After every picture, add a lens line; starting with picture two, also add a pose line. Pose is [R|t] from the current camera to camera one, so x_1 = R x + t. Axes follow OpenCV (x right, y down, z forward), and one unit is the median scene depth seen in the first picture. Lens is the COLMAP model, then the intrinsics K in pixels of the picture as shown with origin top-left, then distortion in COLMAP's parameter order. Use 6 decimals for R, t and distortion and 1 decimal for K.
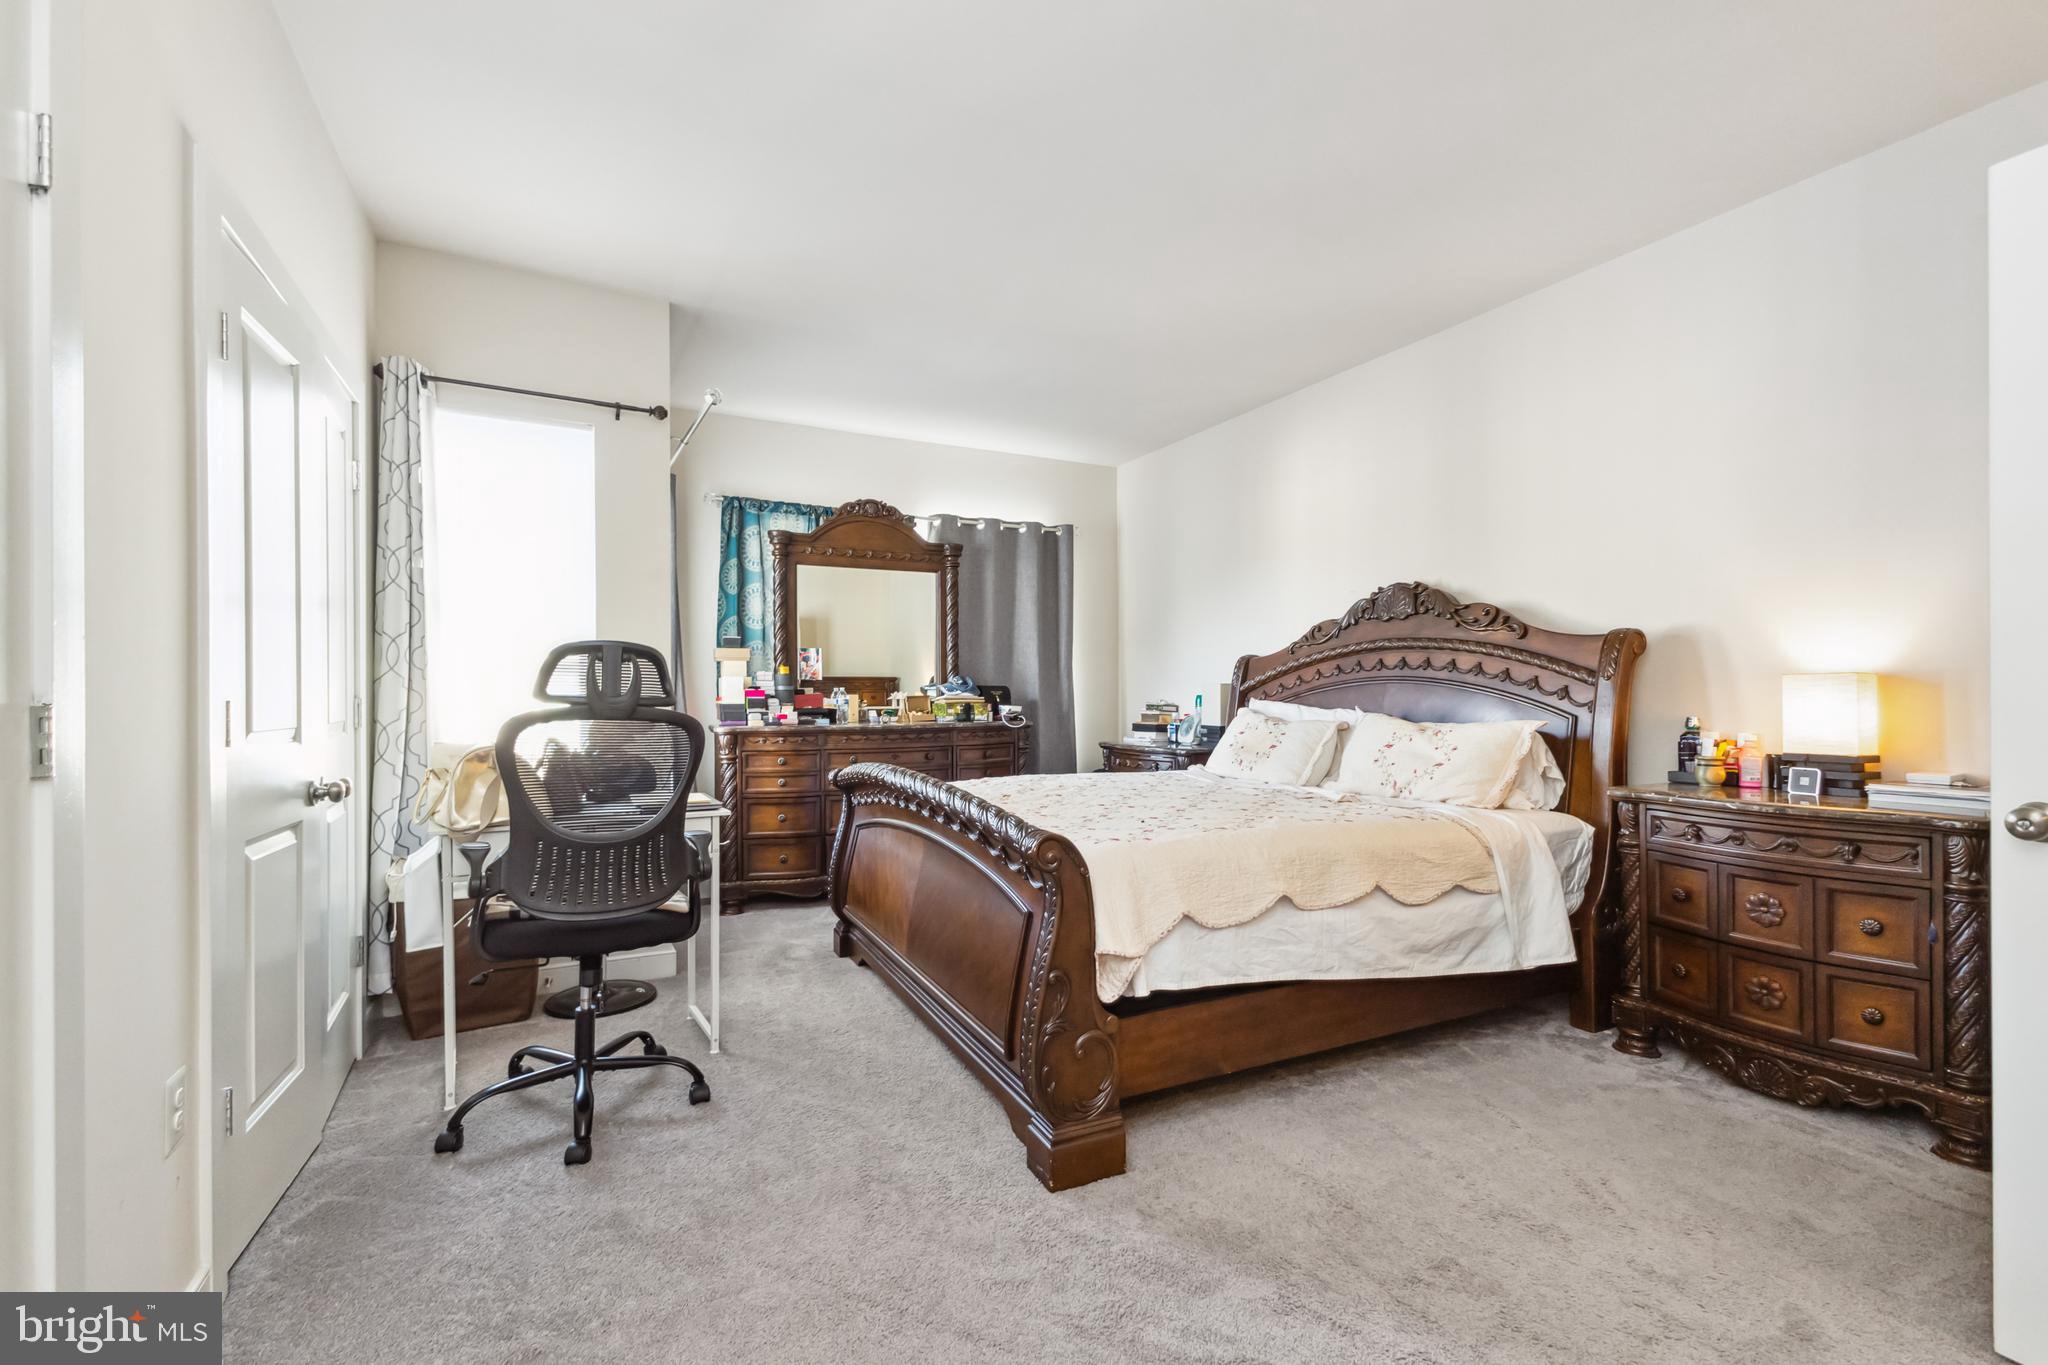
lens RADIAL K [[929.4, 0, 1019.0], [0, 929.4, 683.1], [0, 0, 1]] dist [0.001715, -0.000105]
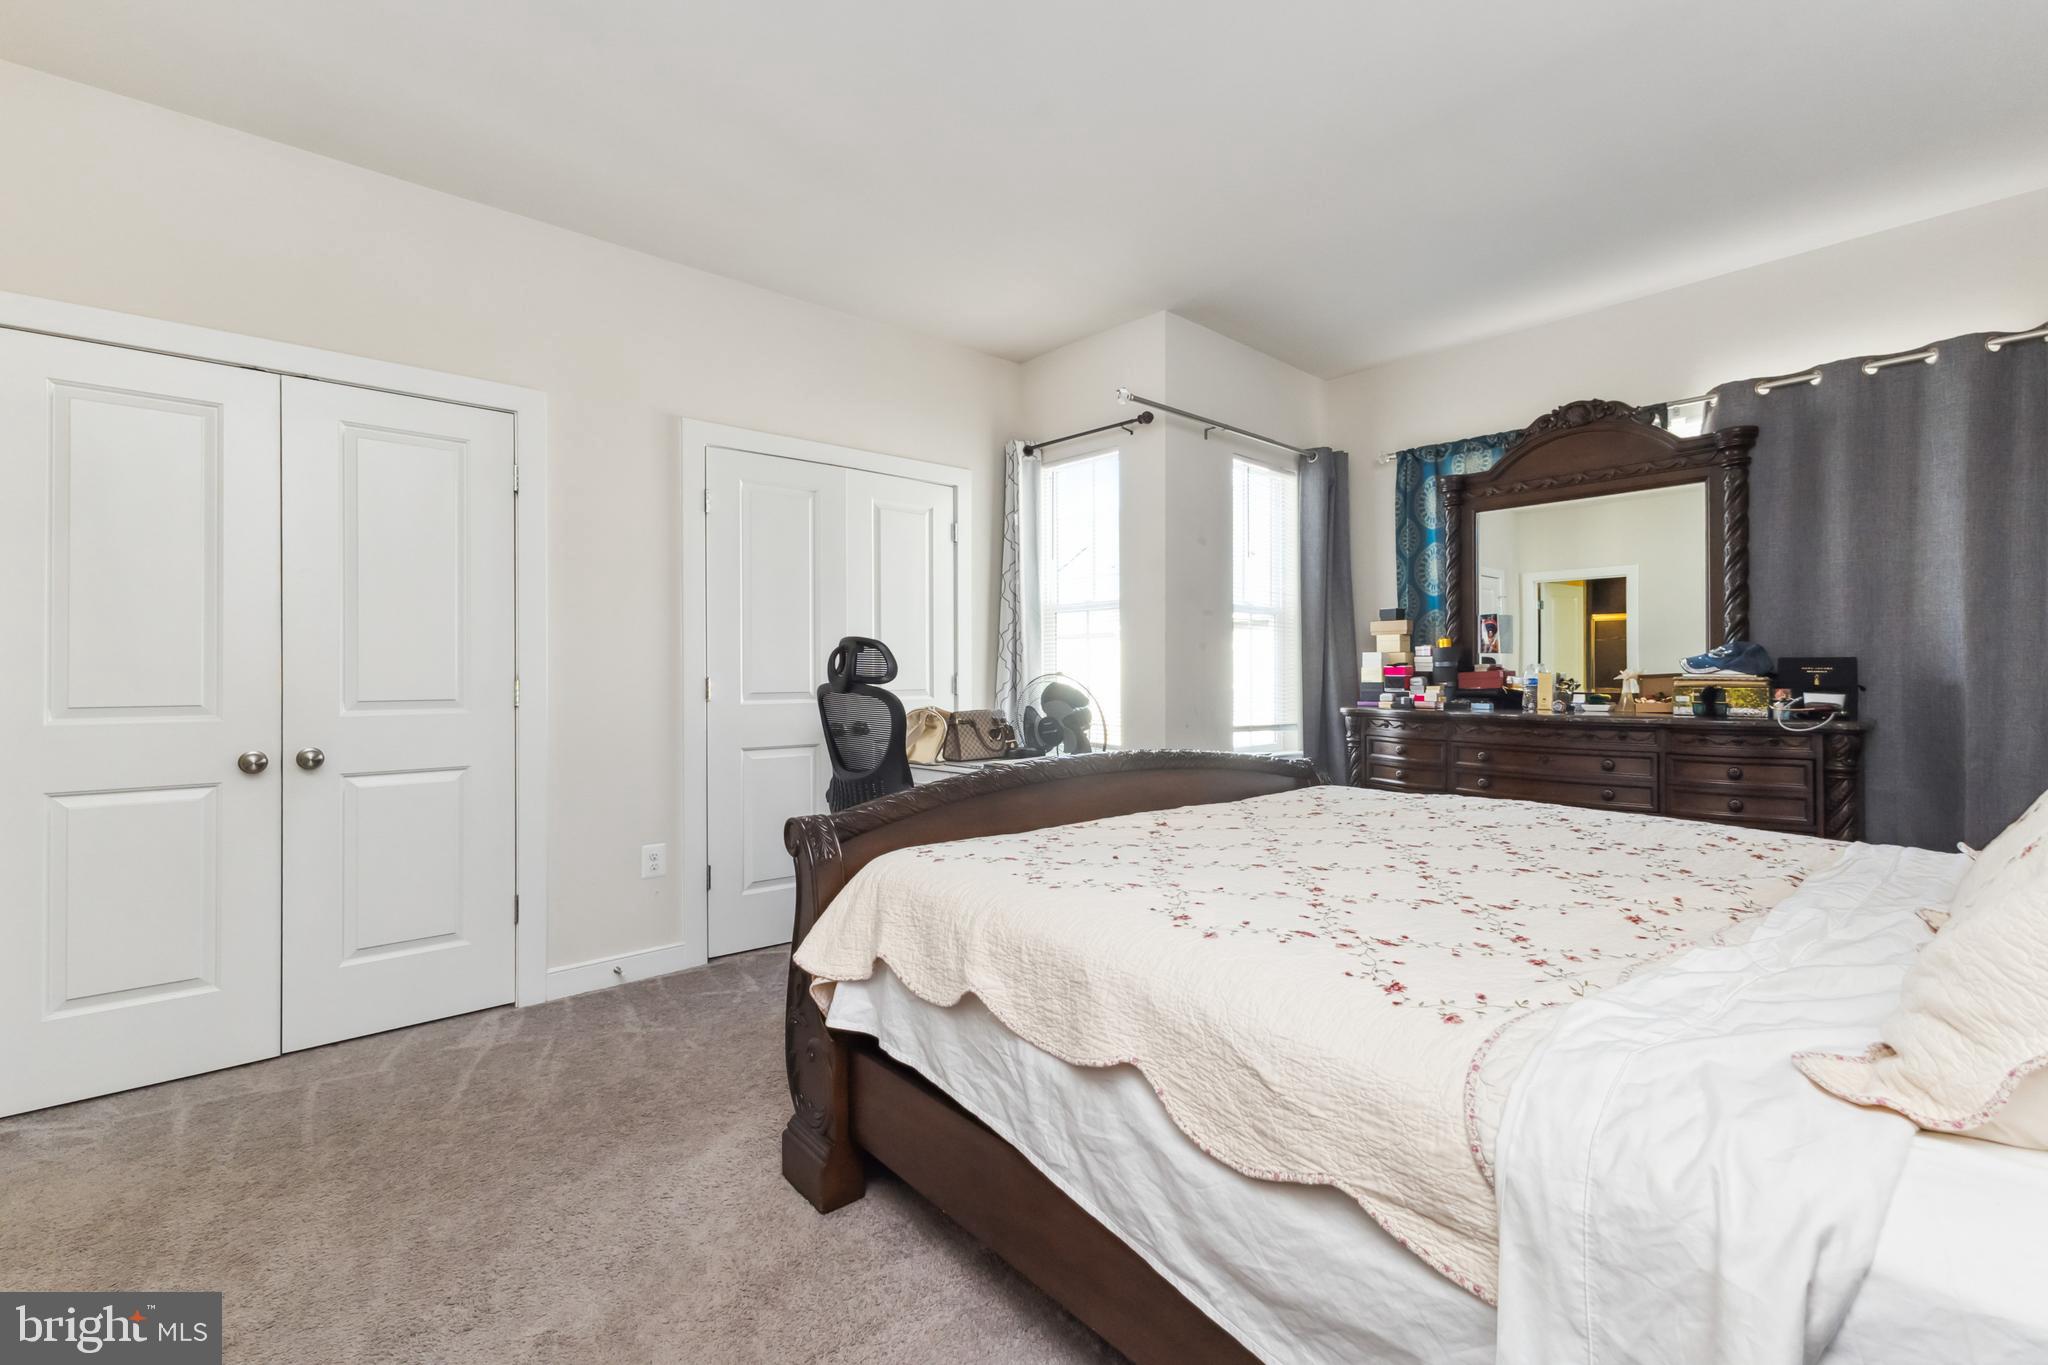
lens RADIAL K [[889.7, 0, 1019.8], [0, 889.7, 668.3], [0, 0, 1]] dist [0.001968, -0.000563]
pose [[0.224273, -0.003506, -0.974520, 0.429055], [0.013936, 0.999903, -0.000390, 0.003506], [0.974427, -0.013494, 0.224300, 0.432998]]
